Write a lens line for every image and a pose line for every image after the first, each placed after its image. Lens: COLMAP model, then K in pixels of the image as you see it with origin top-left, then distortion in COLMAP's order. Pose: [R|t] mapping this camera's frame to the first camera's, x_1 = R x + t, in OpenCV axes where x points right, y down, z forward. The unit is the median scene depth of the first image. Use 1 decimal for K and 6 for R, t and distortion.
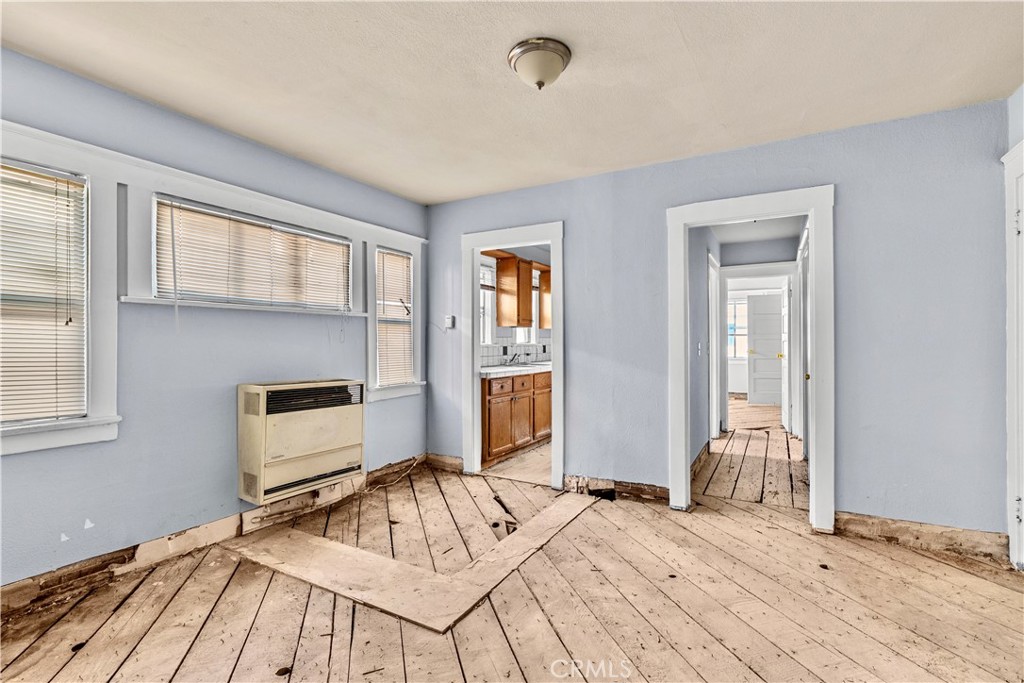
lens RADIAL K [[475.9, 0, 512.3], [0, 475.9, 344.5], [0, 0, 1]] dist [-0.003699, 0.000227]
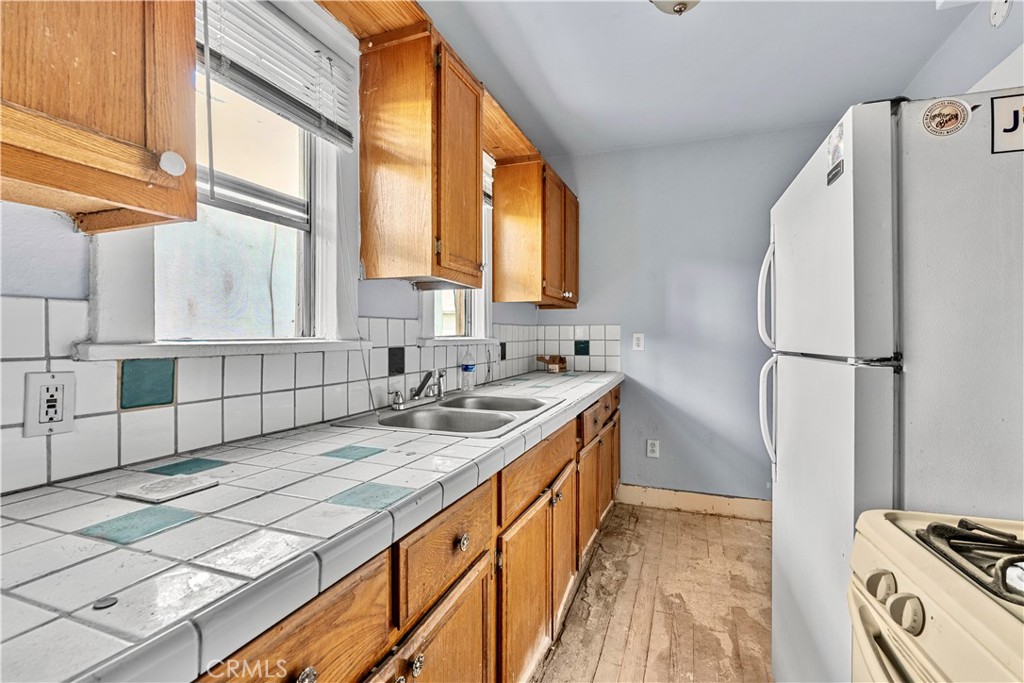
lens RADIAL K [[475.9, 0, 510.7], [0, 475.9, 339.5], [0, 0, 1]] dist [-0.003699, 0.000227]
pose [[0.988763, 0.000182, 0.149494, 0.019958], [-0.000583, 0.999996, 0.002642, -0.003186], [-0.149493, -0.002699, 0.988759, 1.057614]]
